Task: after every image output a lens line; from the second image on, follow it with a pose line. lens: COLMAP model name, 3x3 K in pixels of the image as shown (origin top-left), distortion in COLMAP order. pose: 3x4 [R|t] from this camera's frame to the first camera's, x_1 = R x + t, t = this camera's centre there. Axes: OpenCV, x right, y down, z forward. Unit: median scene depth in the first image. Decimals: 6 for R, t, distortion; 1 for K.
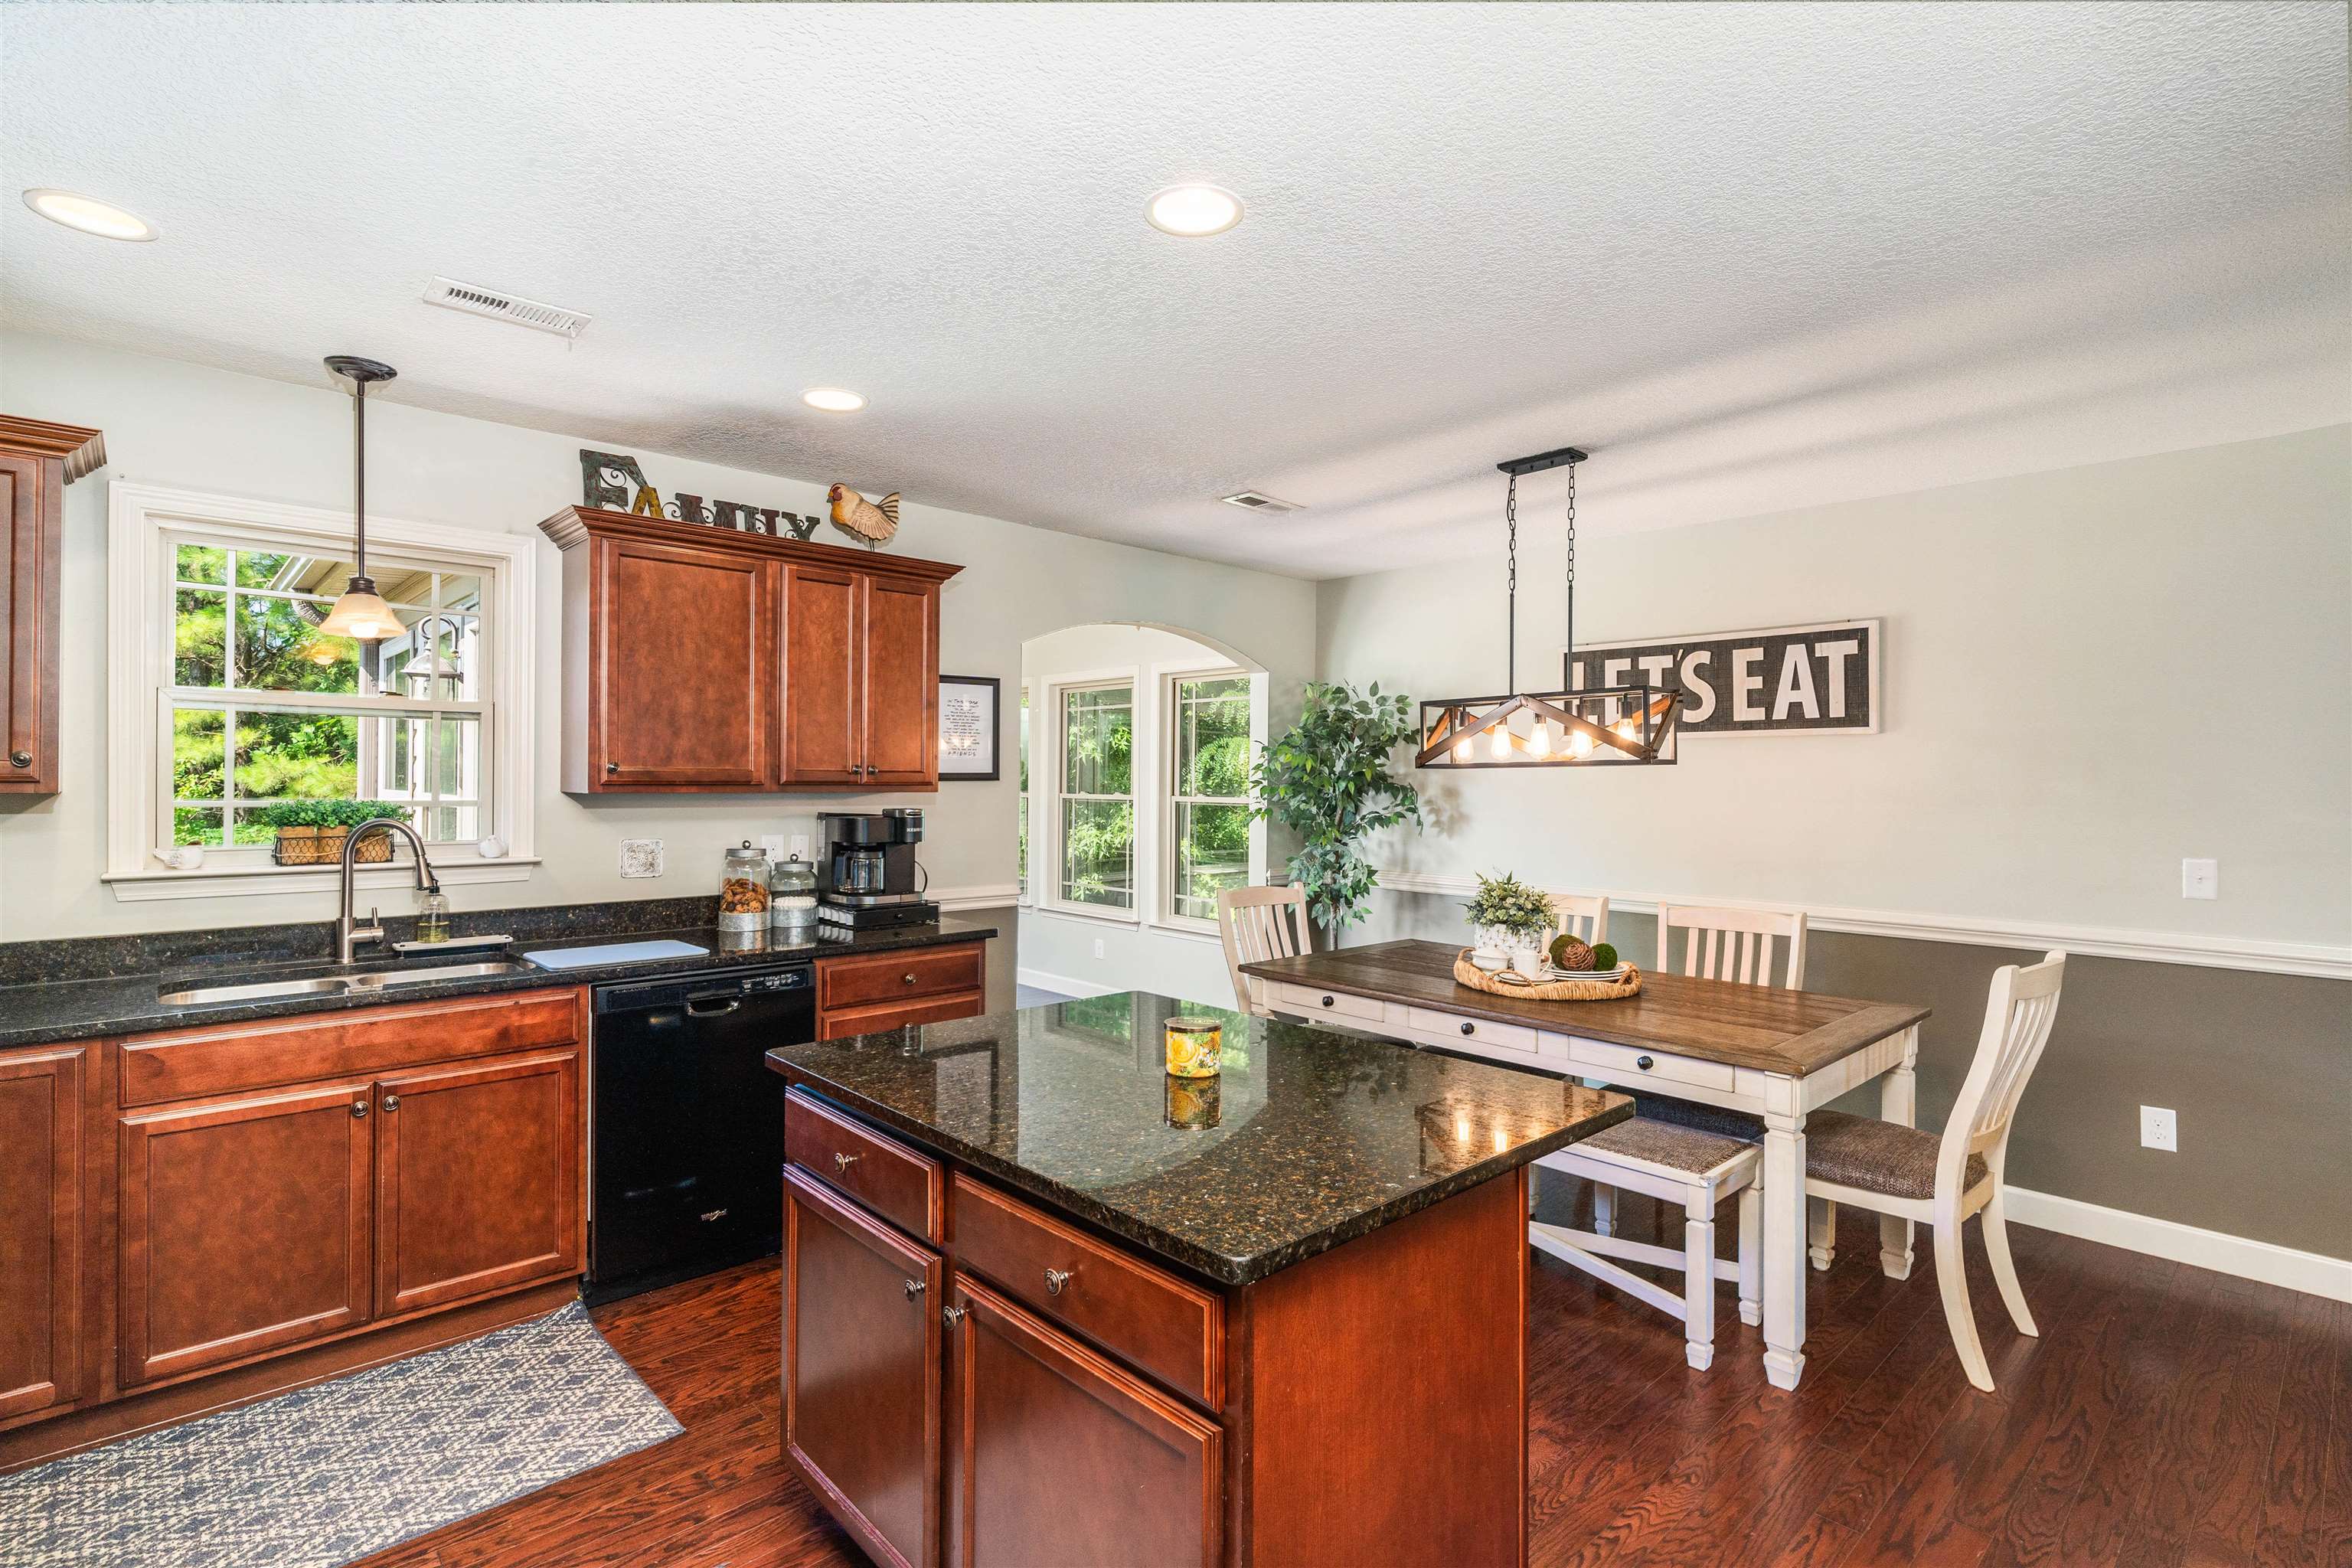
lens RADIAL K [[1112.5, 0, 1178.5], [0, 1112.5, 779.9], [0, 0, 1]] dist [0.000951, 0.000700]
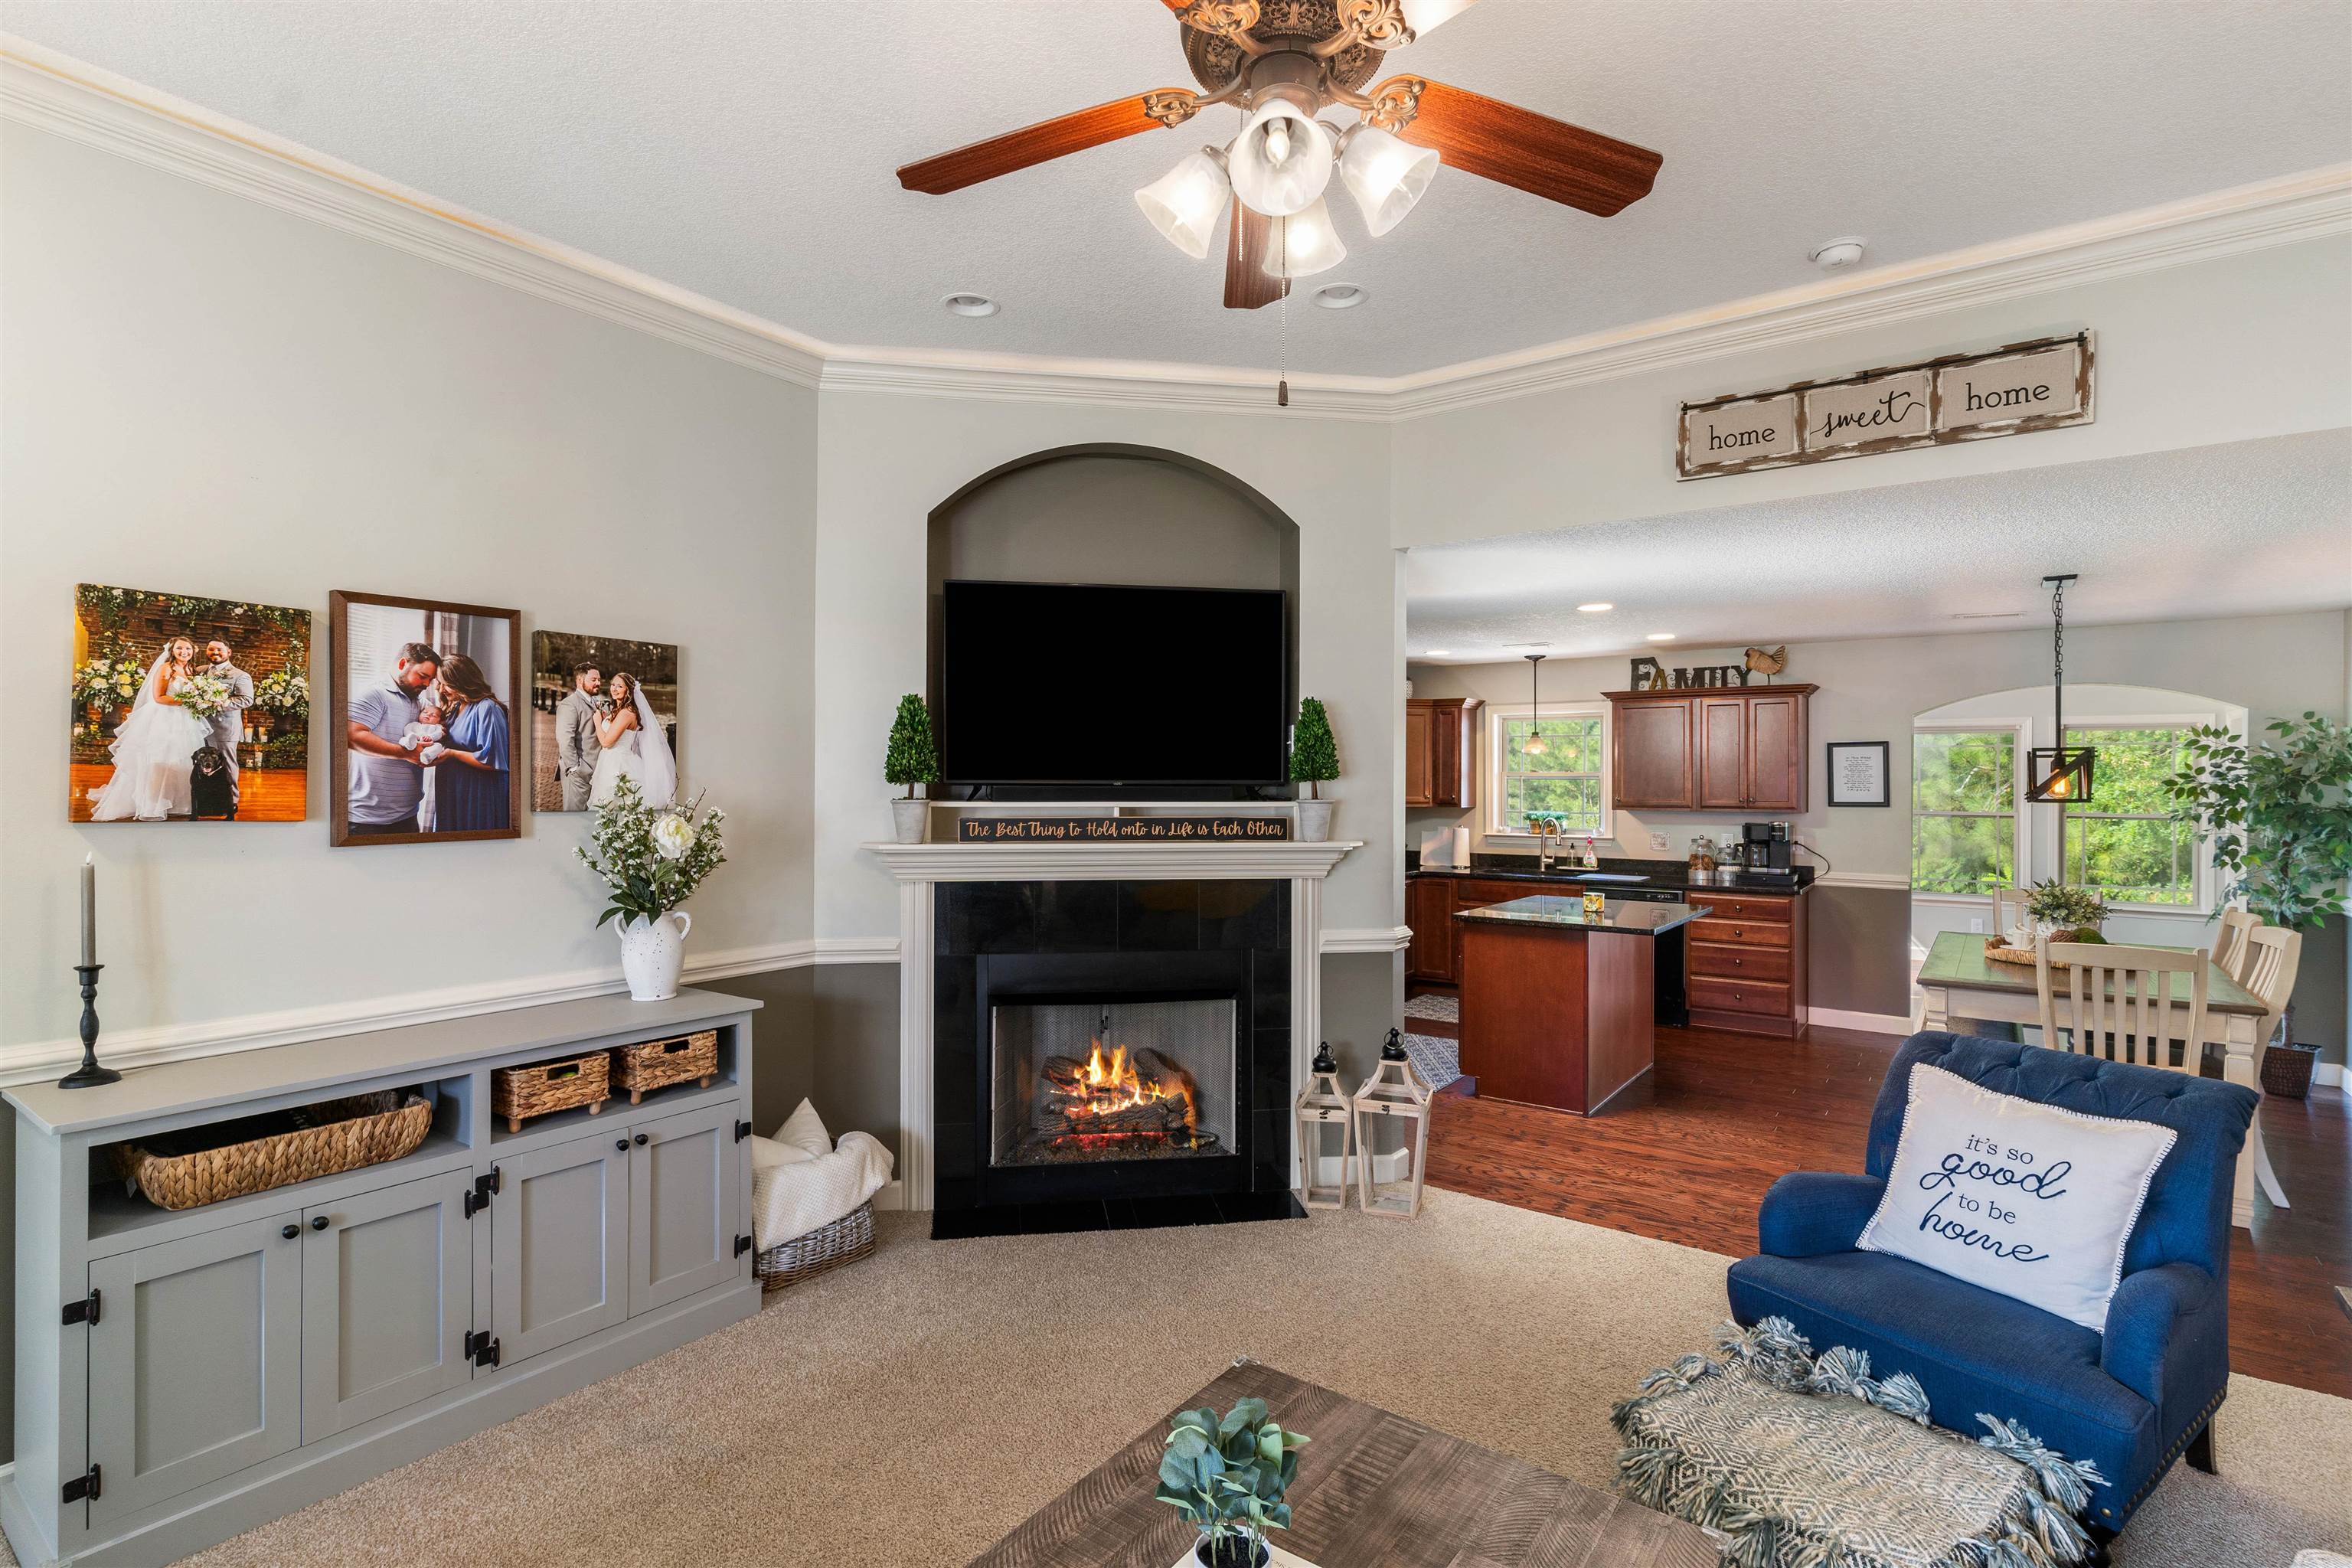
lens RADIAL K [[1112.5, 0, 1178.5], [0, 1112.5, 779.9], [0, 0, 1]] dist [0.000951, 0.000700]
pose [[0.192813, -0.010371, -0.981181, 1.329995], [-0.001496, 0.999940, -0.010863, -0.021144], [0.981234, 0.003562, 0.192786, -0.305631]]
